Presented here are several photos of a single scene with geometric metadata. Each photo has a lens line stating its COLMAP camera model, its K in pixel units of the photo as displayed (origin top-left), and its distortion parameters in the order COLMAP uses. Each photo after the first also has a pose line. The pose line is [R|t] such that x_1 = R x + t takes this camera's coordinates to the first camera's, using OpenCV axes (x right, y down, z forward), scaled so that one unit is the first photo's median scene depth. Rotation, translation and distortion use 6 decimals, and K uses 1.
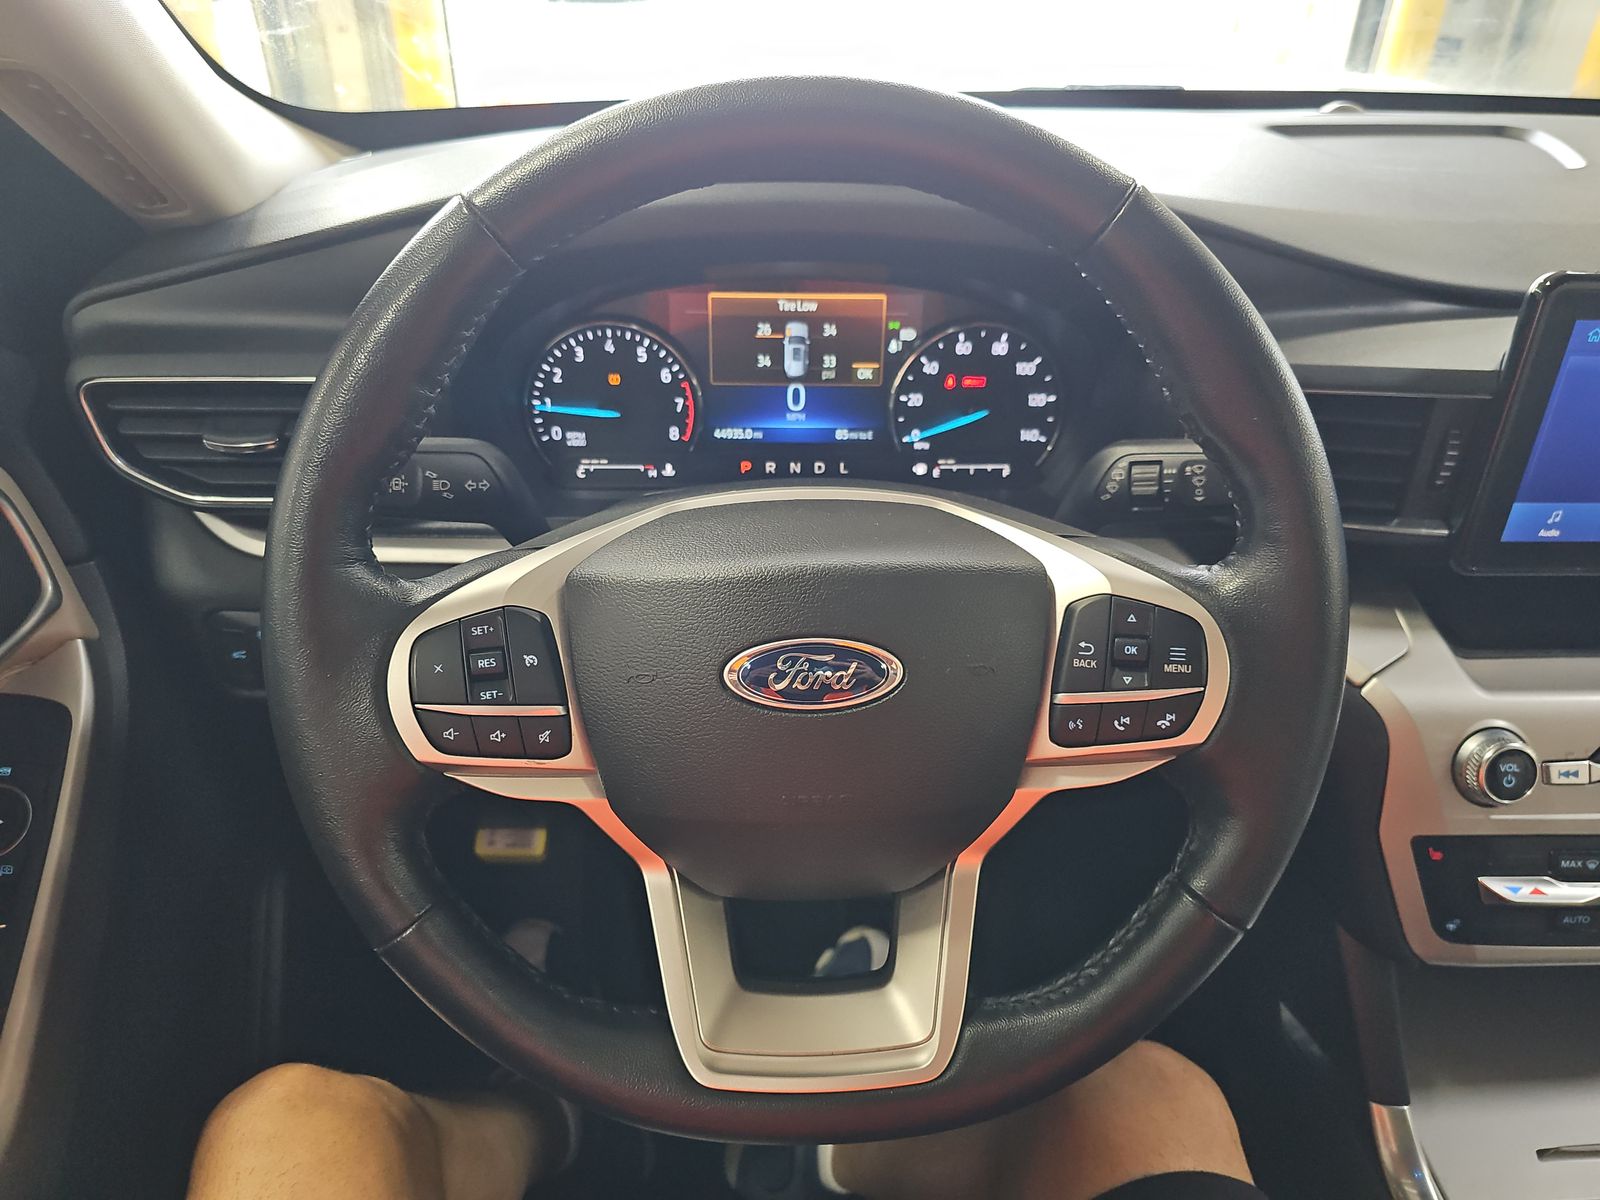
lens RADIAL K [[1020.9, 0, 800.0], [0, 1020.9, 600.0], [0, 0, 1]] dist [0.052935, -0.055061]
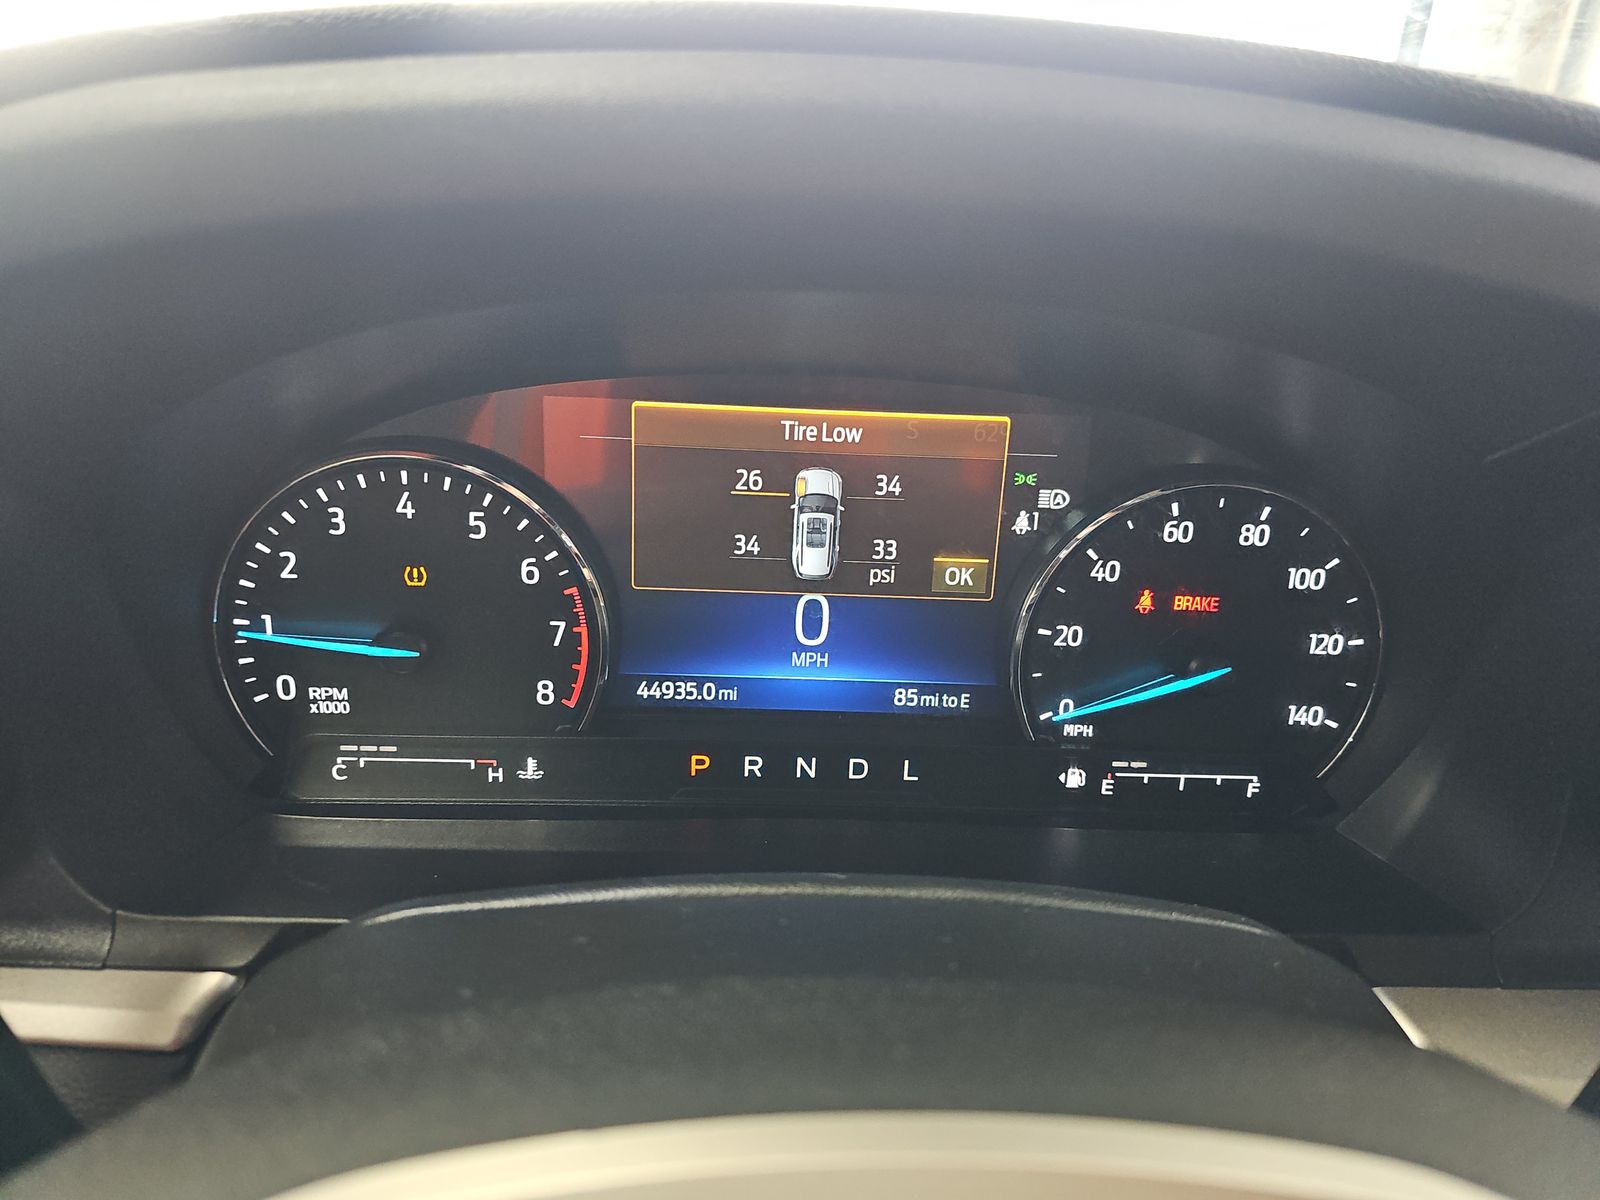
lens RADIAL K [[1077.5, 0, 800.0], [0, 1077.5, 600.0], [0, 0, 1]] dist [-0.008695, -0.001831]
pose [[0.999532, 0.030197, -0.004926, -0.007540], [-0.030595, 0.987596, -0.154004, -0.133454], [0.000214, 0.154082, 0.988058, 0.517271]]
